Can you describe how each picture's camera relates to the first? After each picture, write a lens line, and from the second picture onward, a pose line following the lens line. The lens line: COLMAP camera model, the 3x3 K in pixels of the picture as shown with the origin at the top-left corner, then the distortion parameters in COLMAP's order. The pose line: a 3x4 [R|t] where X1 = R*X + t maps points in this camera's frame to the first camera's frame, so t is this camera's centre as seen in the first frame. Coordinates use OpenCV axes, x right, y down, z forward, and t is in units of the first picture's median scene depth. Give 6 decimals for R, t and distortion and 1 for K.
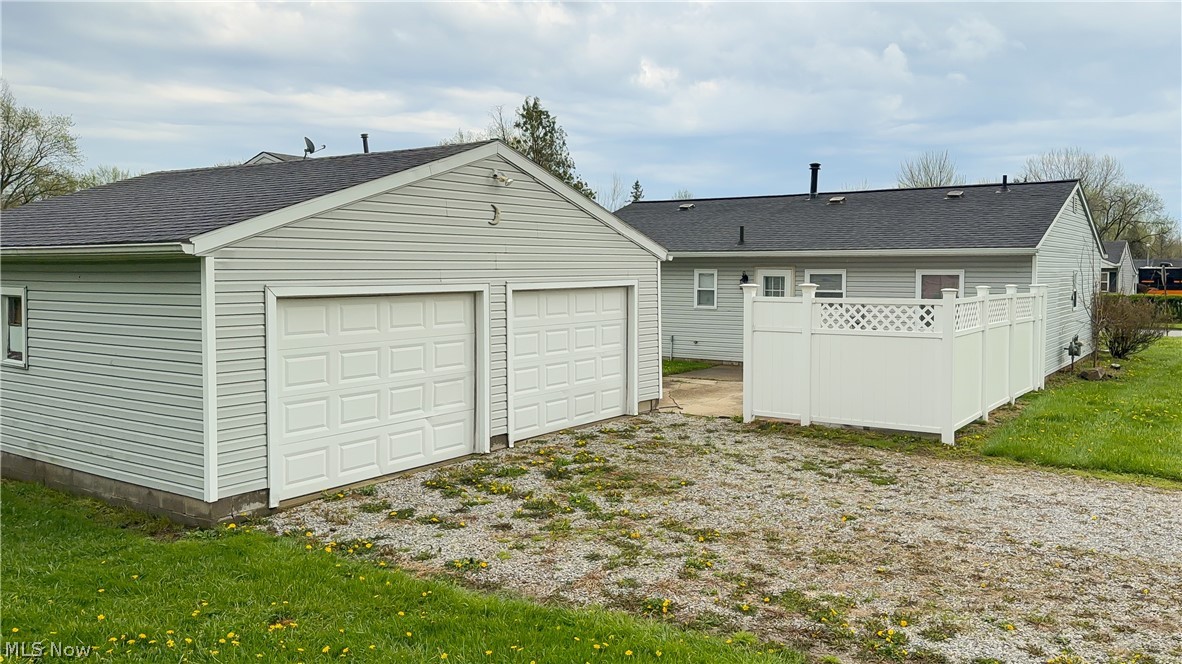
lens RADIAL K [[852.8, 0, 593.4], [0, 852.8, 292.7], [0, 0, 1]] dist [0.105365, -0.174139]
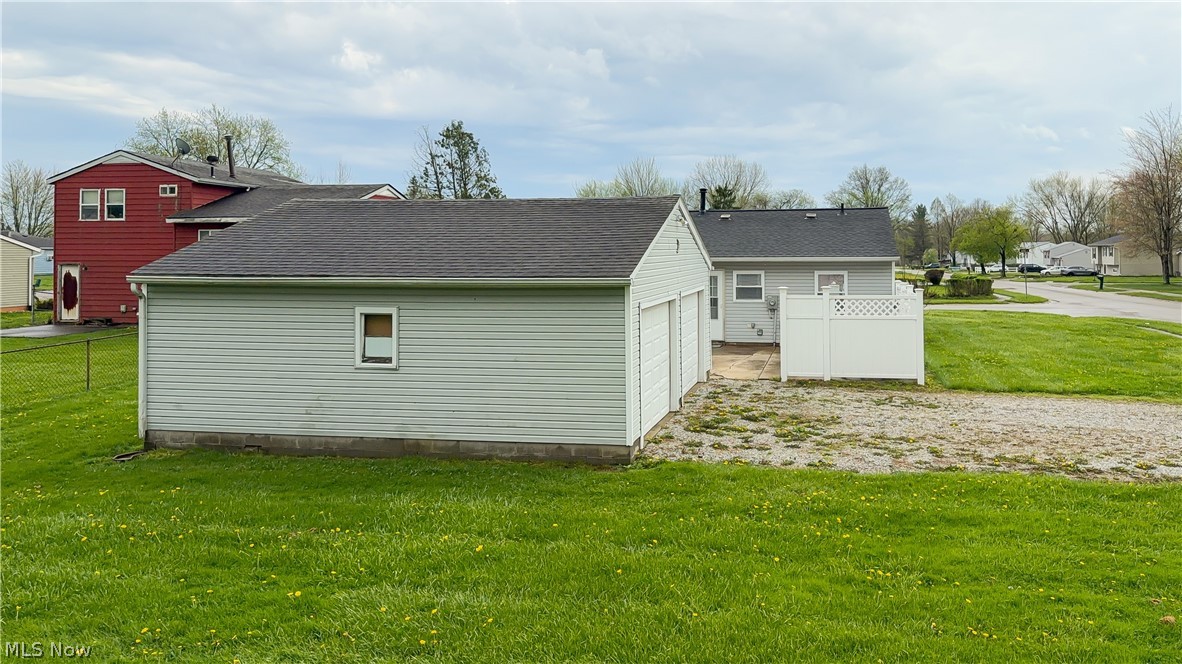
lens RADIAL K [[852.8, 0, 593.4], [0, 852.8, 292.7], [0, 0, 1]] dist [0.105365, -0.174139]
pose [[0.922973, -0.023771, 0.384130, -0.683654], [0.015701, 0.999586, 0.024130, -0.041586], [-0.384544, -0.016240, 0.922964, -0.231362]]
